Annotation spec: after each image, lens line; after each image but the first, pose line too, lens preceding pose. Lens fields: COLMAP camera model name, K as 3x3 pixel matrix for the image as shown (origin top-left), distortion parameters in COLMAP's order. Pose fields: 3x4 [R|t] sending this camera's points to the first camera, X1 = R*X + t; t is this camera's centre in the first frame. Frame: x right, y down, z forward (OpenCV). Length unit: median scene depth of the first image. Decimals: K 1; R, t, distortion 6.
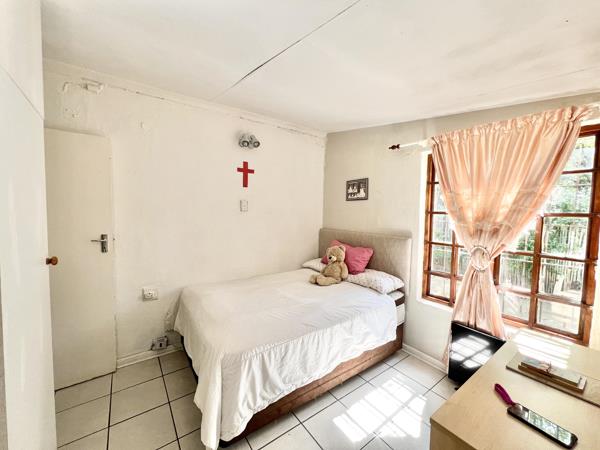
lens RADIAL K [[241.0, 0, 299.1], [0, 241.0, 224.3], [0, 0, 1]] dist [0.002494, -0.000112]
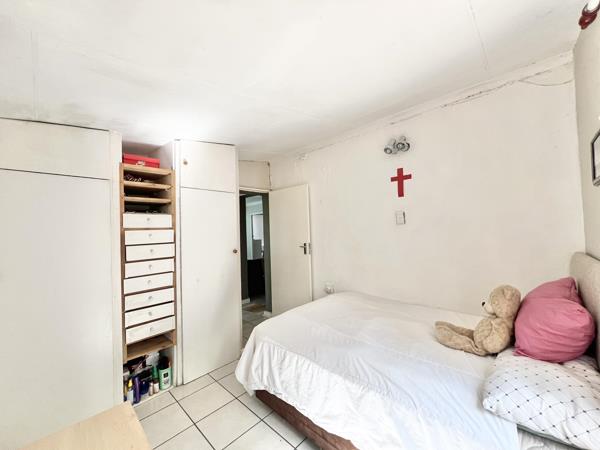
lens RADIAL K [[241.0, 0, 298.7], [0, 241.0, 224.5], [0, 0, 1]] dist [0.002494, -0.000112]
pose [[0.170186, -0.044372, -0.984412, 0.898948], [-0.020839, 0.998600, -0.048615, -0.003929], [0.985192, 0.028788, 0.169023, 0.761930]]
